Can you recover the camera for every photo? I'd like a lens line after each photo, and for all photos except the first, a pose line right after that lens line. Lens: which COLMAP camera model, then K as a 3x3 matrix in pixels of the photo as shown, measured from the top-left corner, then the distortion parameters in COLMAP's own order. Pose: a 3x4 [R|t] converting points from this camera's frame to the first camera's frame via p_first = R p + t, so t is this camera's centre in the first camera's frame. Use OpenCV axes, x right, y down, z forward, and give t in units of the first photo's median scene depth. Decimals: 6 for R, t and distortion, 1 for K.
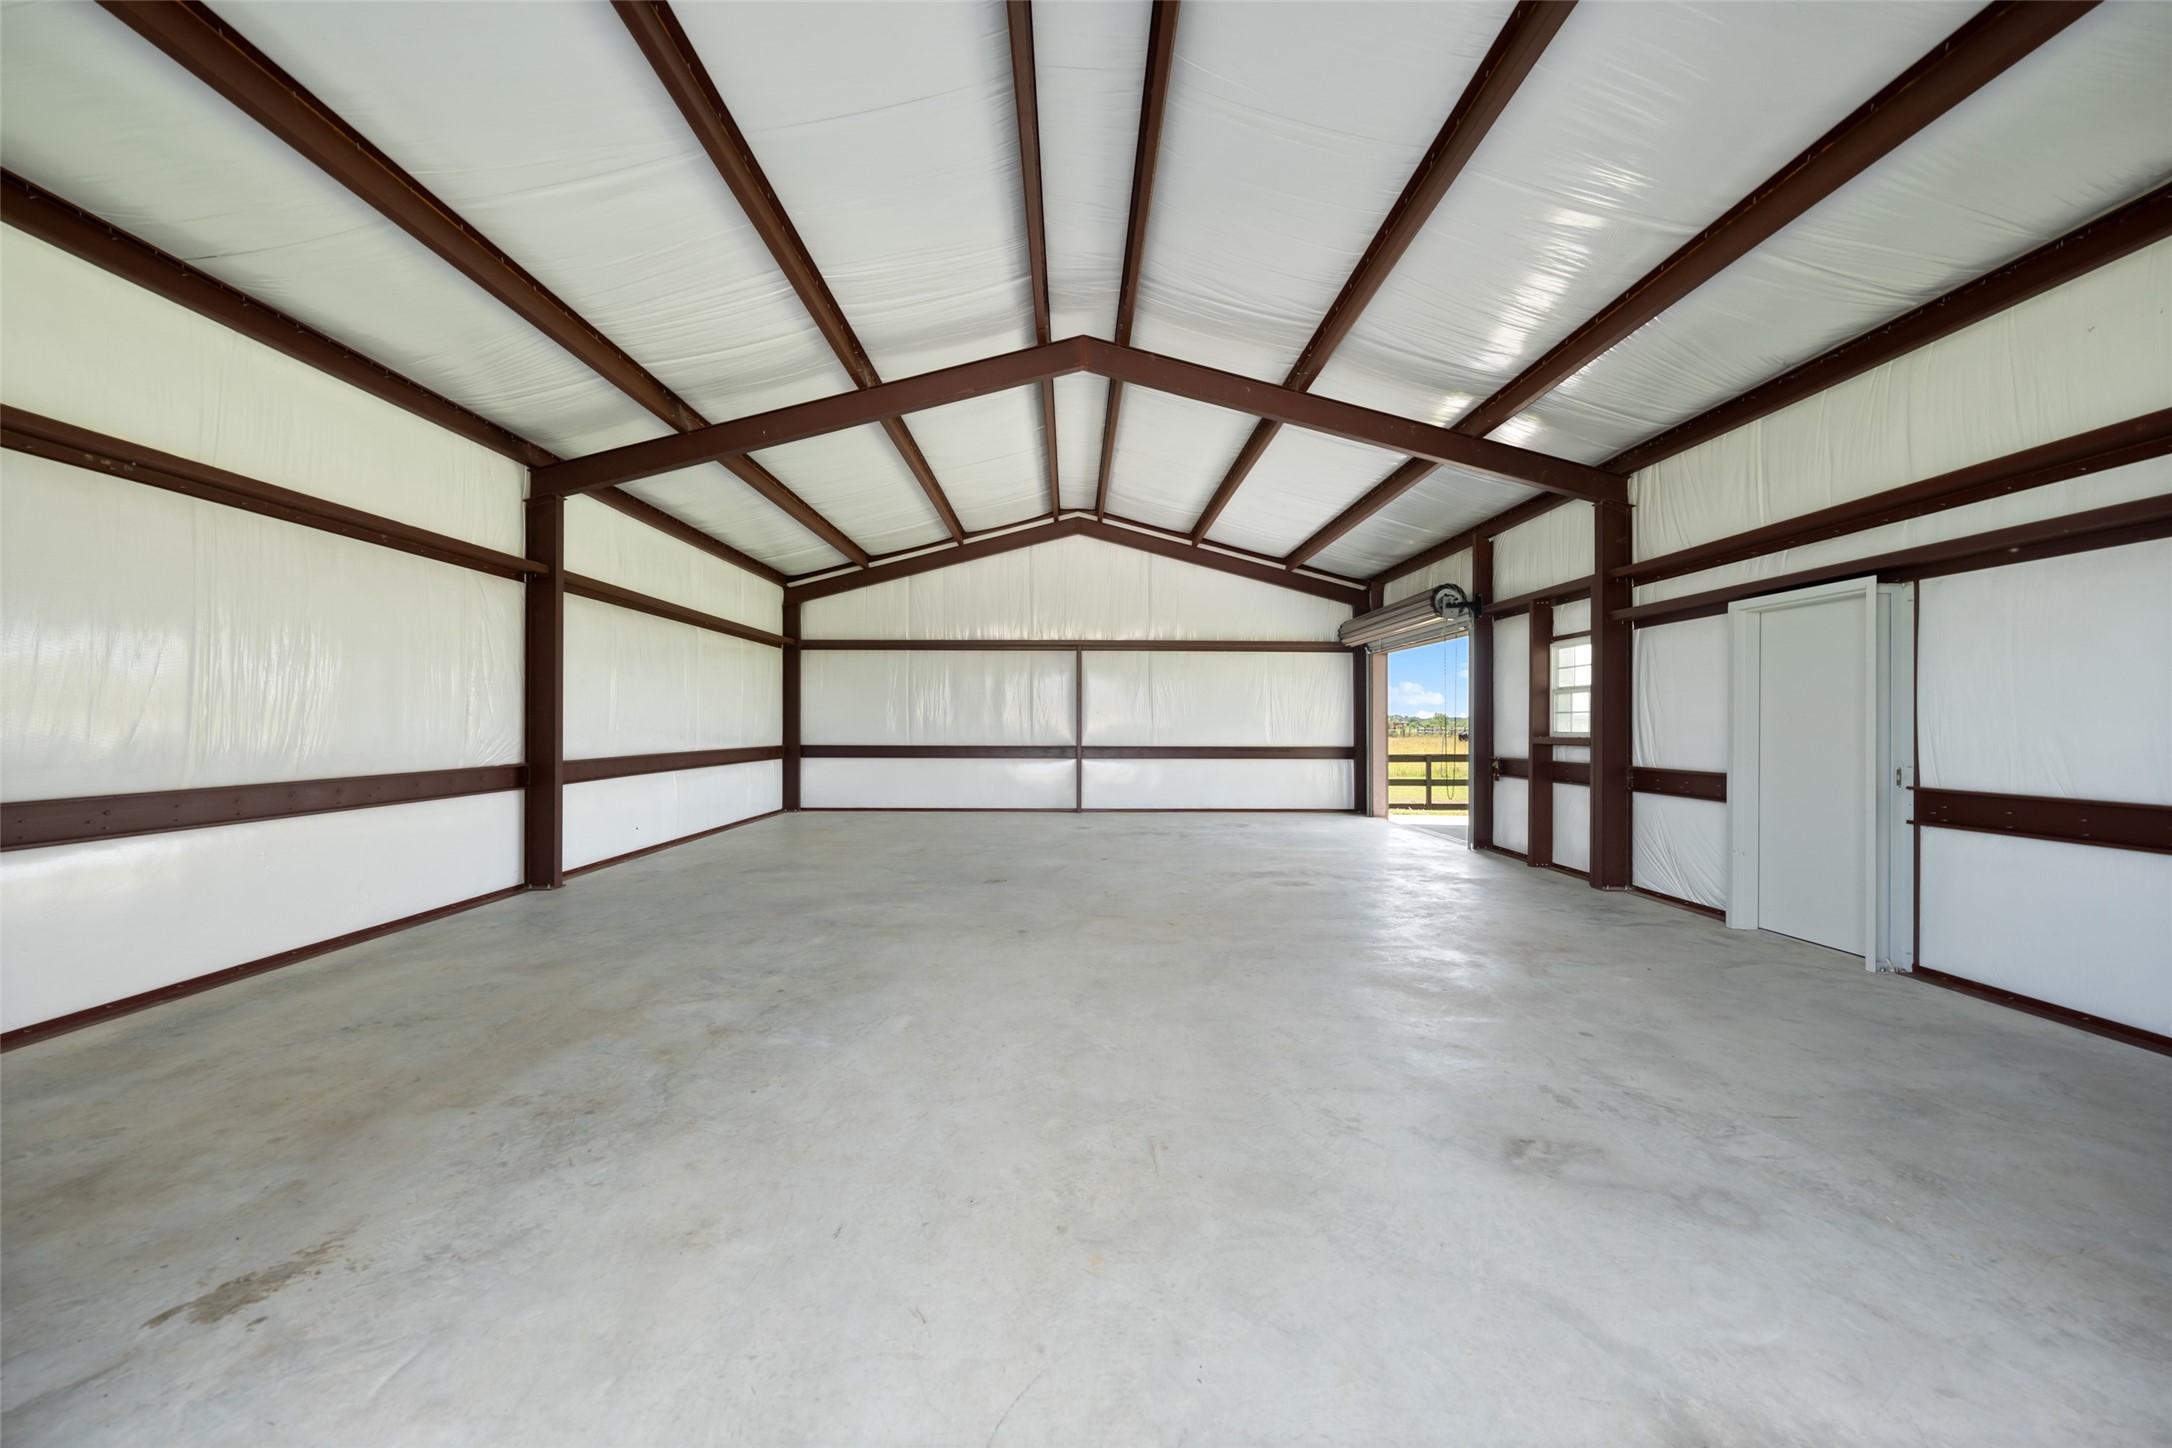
lens RADIAL K [[822.0, 0, 1071.9], [0, 822.0, 726.5], [0, 0, 1]] dist [-0.003341, 0.000141]
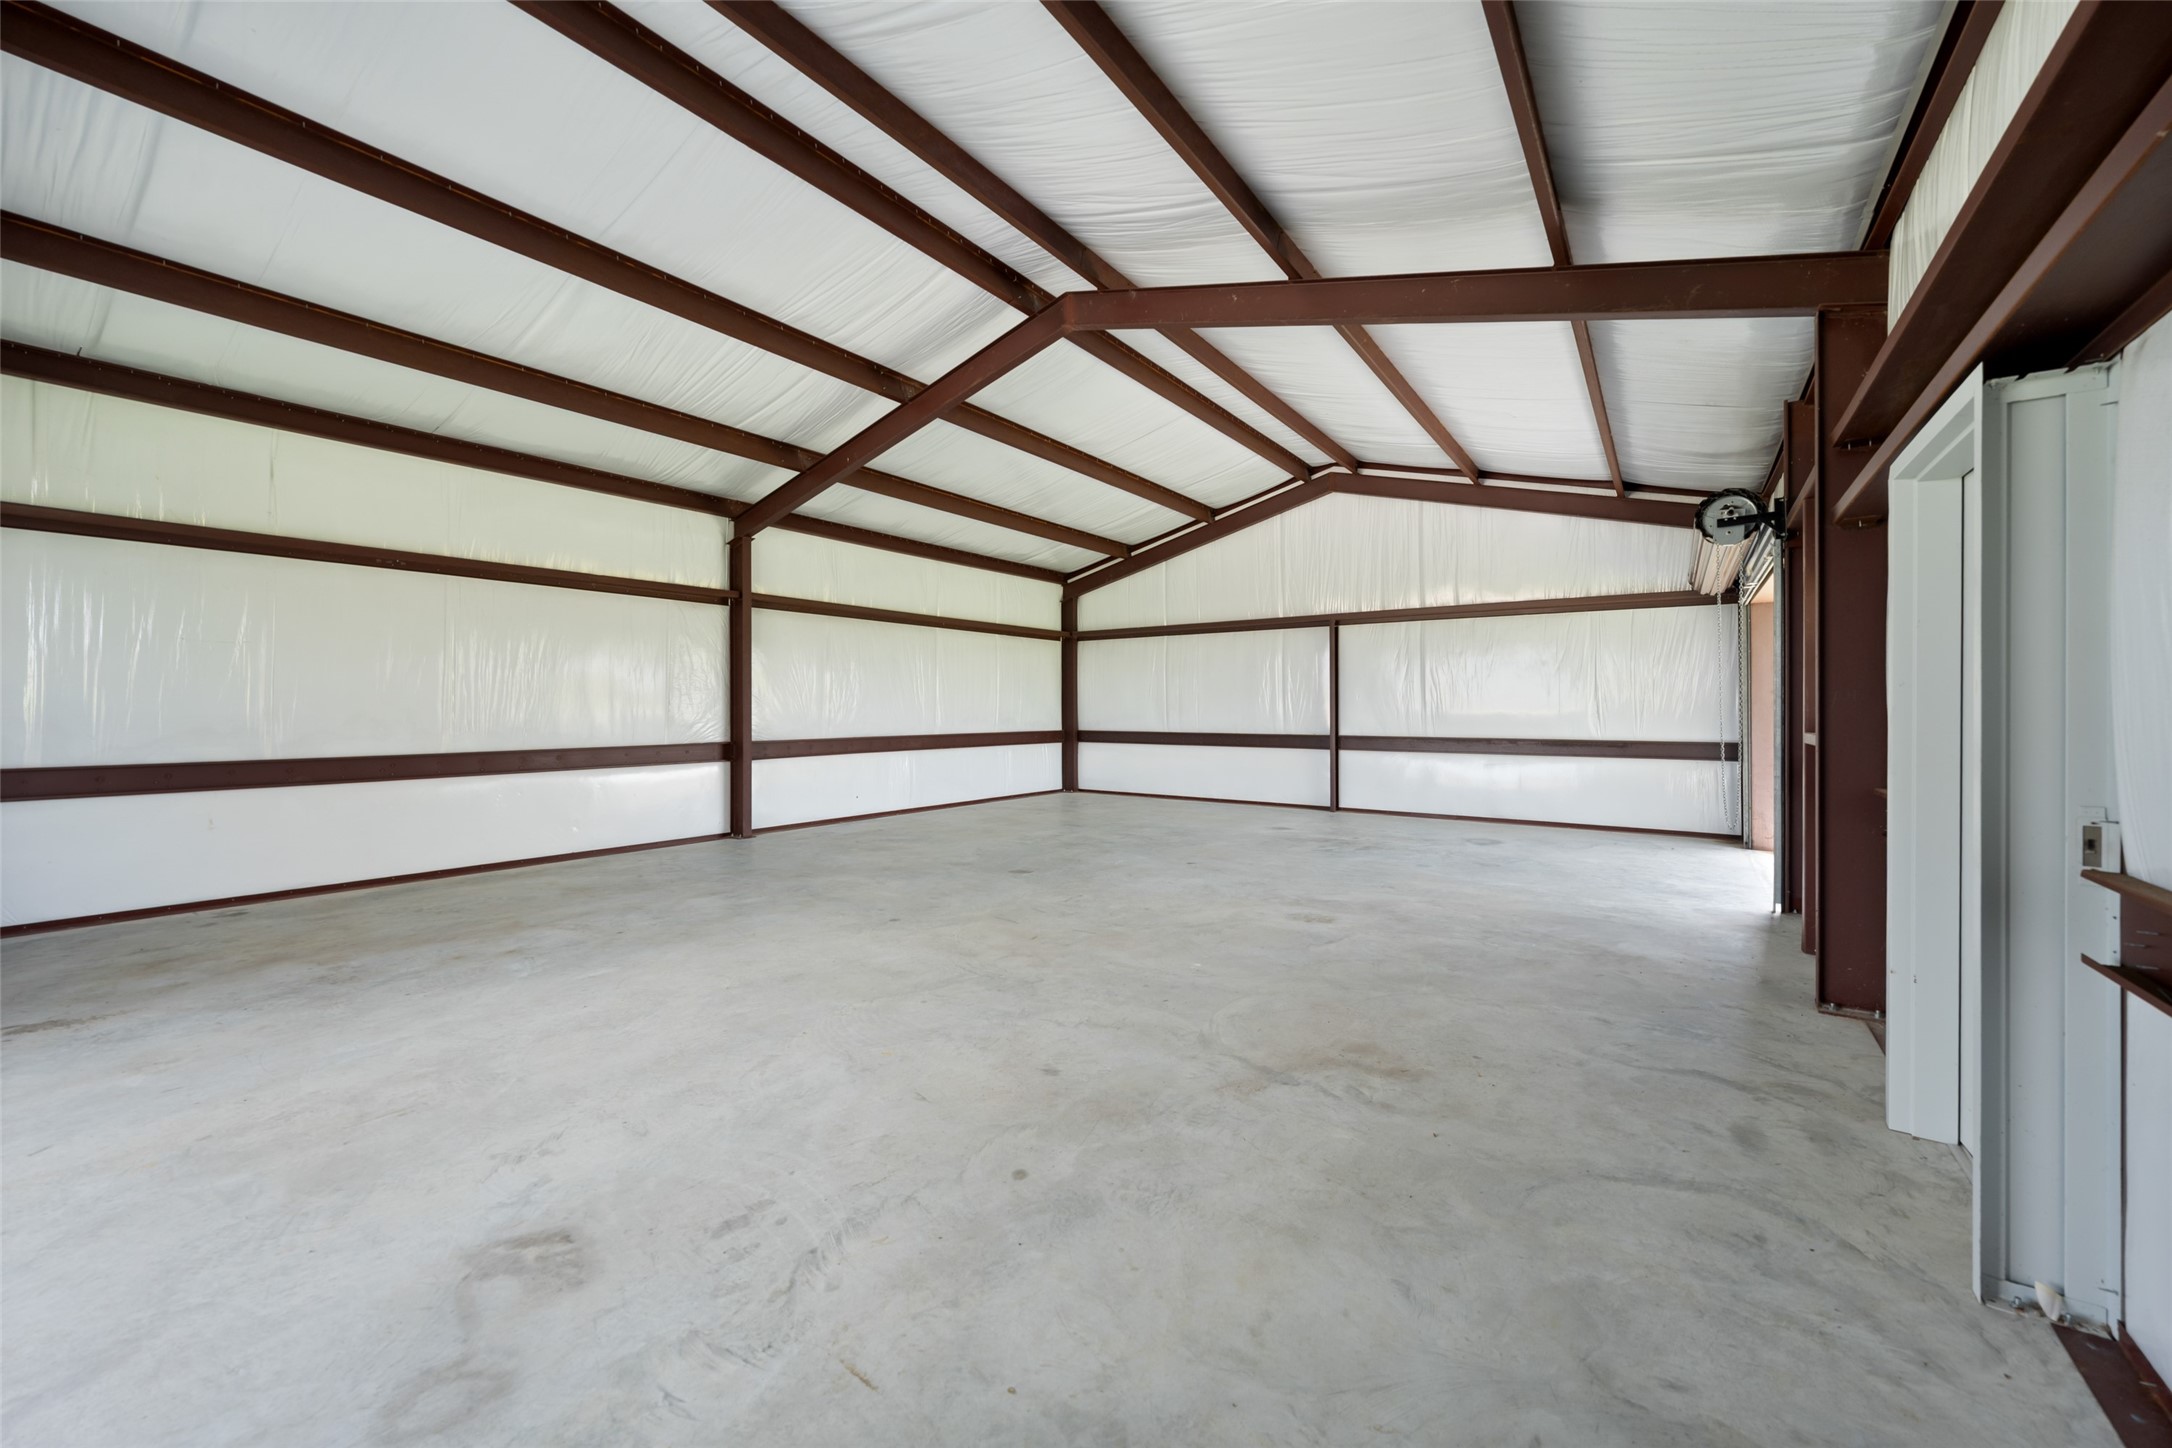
lens RADIAL K [[822.0, 0, 1078.5], [0, 822.0, 711.8], [0, 0, 1]] dist [-0.003341, 0.000141]
pose [[0.809887, -0.000892, -0.586586, 0.556855], [0.001301, 0.999999, 0.000274, -0.003606], [0.586585, -0.000985, 0.809887, 0.251336]]
